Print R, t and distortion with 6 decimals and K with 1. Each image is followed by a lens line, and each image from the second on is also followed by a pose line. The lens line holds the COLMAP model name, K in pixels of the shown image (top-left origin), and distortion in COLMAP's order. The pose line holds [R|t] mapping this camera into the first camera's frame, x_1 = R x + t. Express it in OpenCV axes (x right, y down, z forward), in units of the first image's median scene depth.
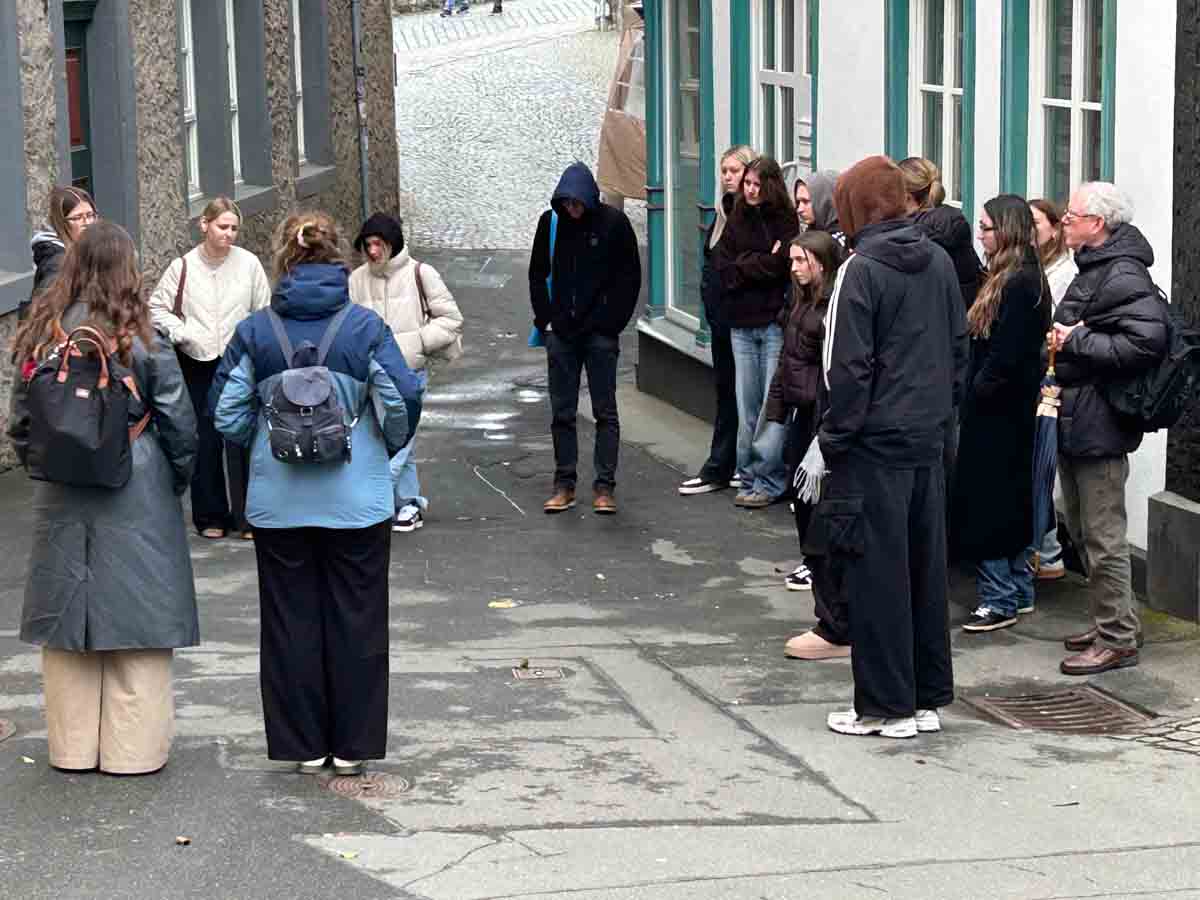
lens RADIAL K [[3084.8, 0, 599.9], [0, 3084.8, 449.2], [0, 0, 1]] dist [0.131469, 0.000000]
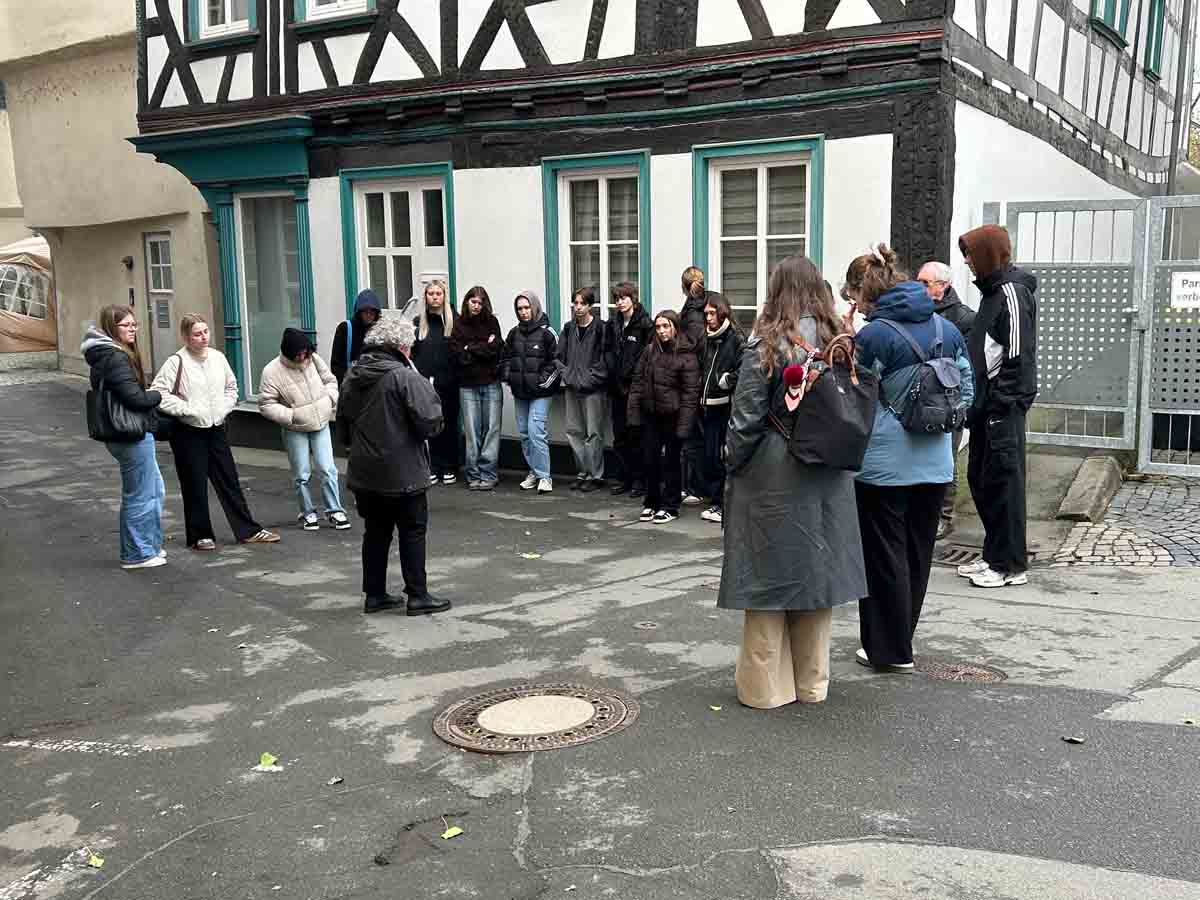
lens RADIAL K [[1241.0, 0, 600.6], [0, 1241.0, 453.8], [0, 0, 1]] dist [0.004939, 0.000000]
pose [[0.791809, -0.089915, 0.604113, -0.334696], [0.101218, 0.994745, 0.015390, -0.005478], [-0.602323, 0.048961, 0.796750, 0.434951]]
